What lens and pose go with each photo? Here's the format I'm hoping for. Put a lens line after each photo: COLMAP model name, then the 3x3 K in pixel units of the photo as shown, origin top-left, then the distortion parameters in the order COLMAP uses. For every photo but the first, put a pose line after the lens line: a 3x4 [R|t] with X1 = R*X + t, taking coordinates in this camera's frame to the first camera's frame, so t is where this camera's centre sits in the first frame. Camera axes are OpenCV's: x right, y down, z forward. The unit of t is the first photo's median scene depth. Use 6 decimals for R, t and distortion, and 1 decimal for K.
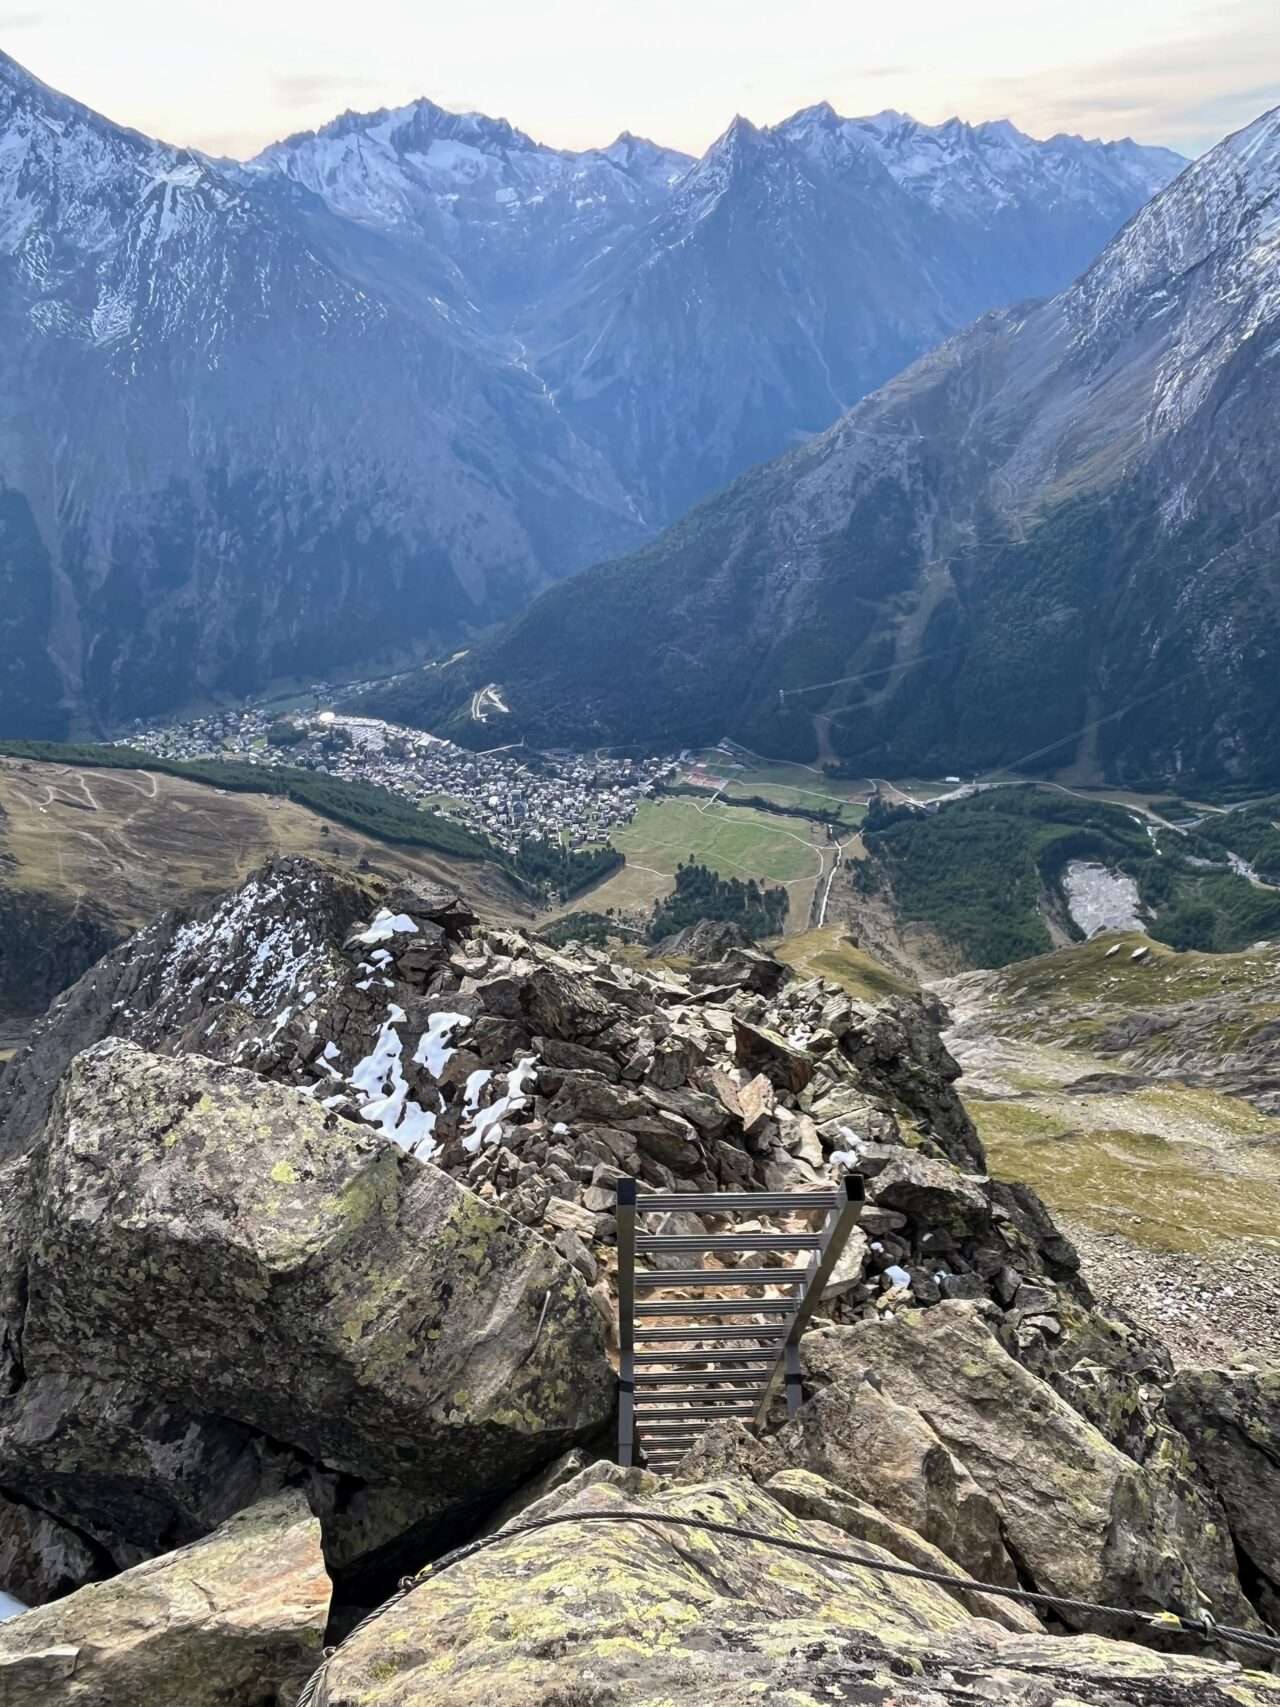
lens RADIAL K [[1149.6, 0, 647.1], [0, 1149.6, 865.8], [0, 0, 1]] dist [0.008276, -0.014542]
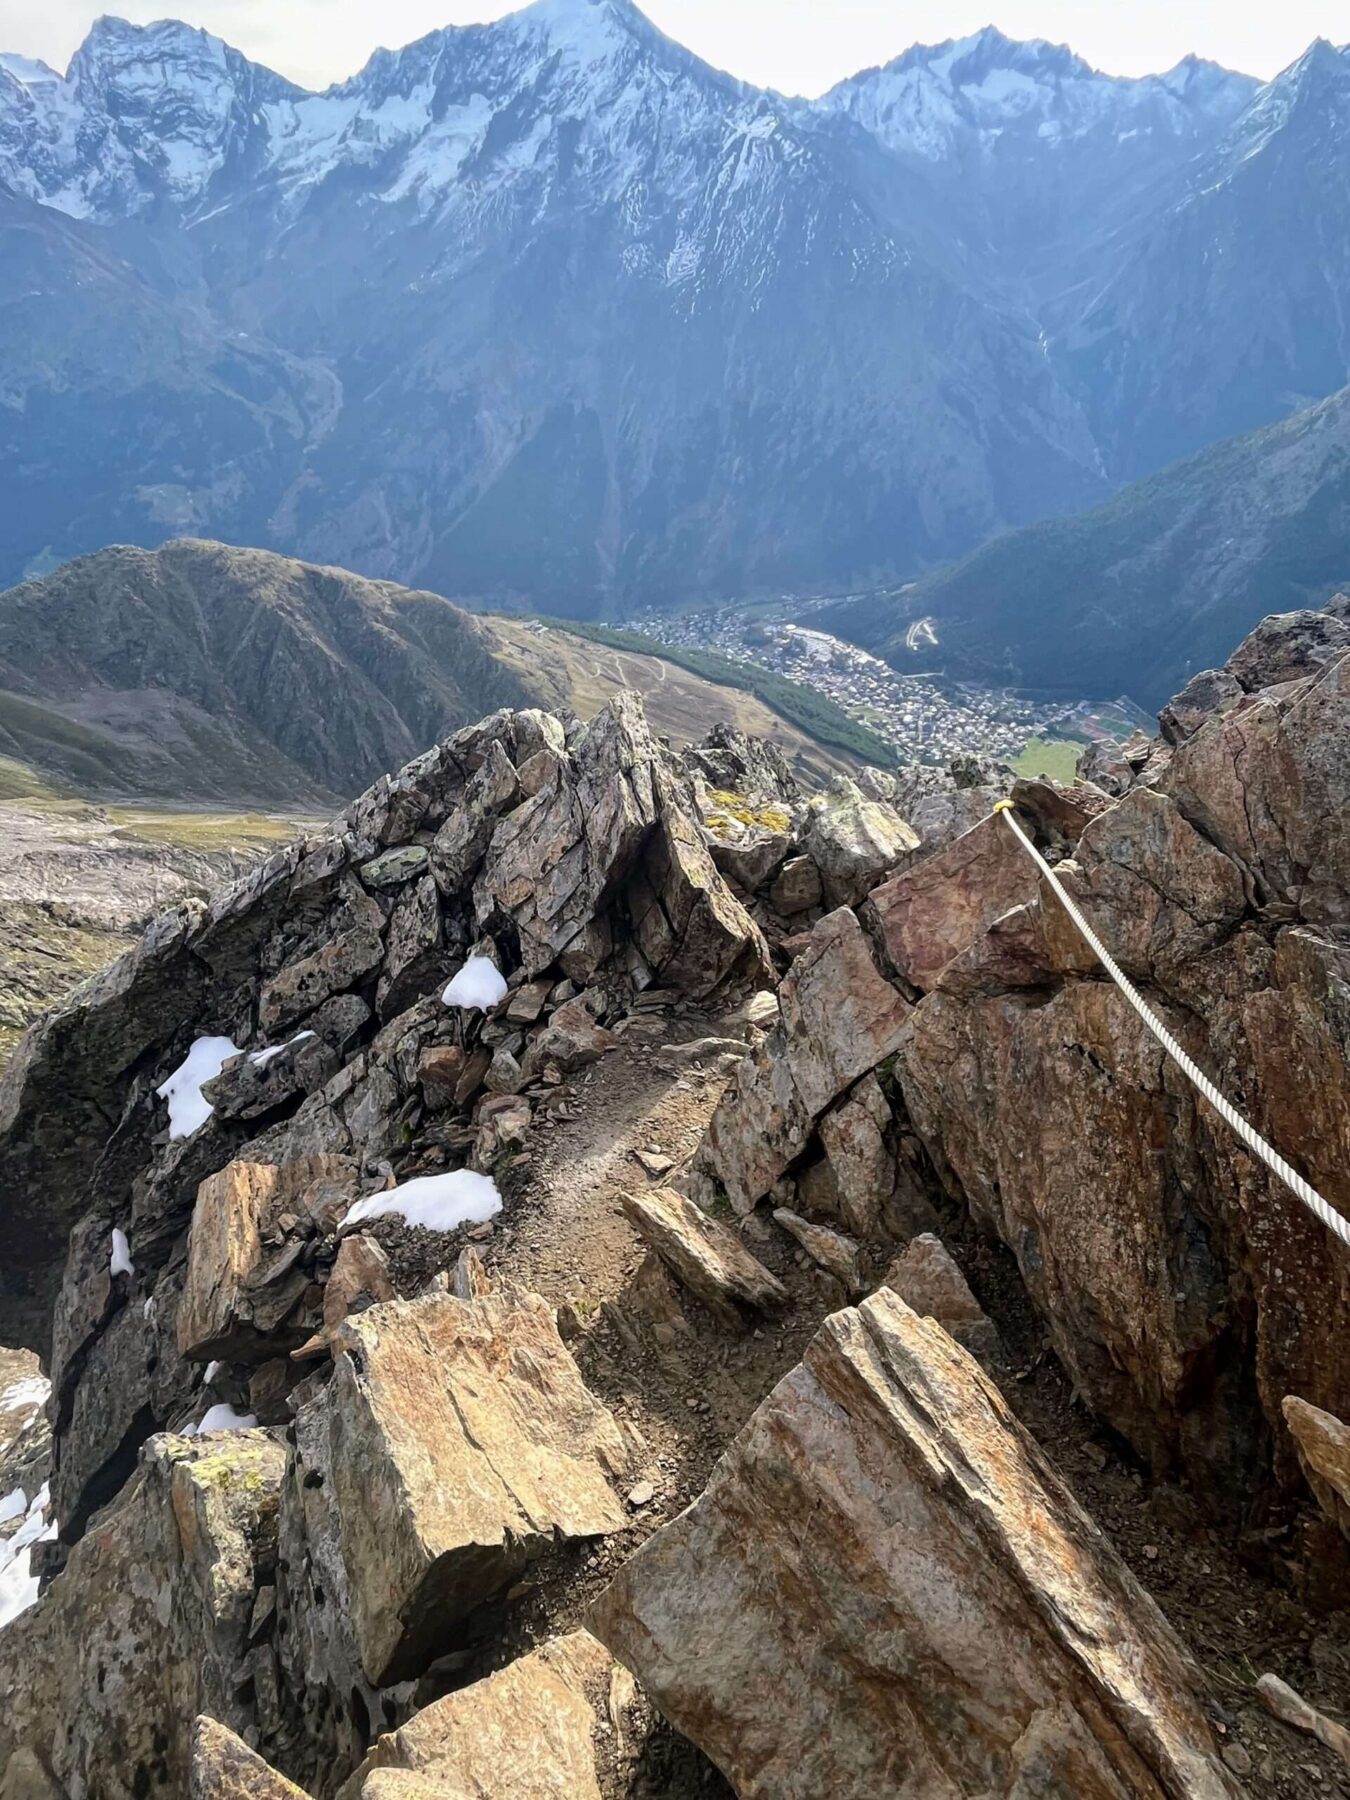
lens RADIAL K [[1070.4, 0, 658.7], [0, 1070.4, 908.2], [0, 0, 1]] dist [-0.028003, 0.004561]
pose [[0.921555, 0.228688, -0.313750, 0.020648], [-0.178665, 0.967260, 0.180242, -0.017053], [0.344697, -0.110046, 0.932241, -0.150965]]
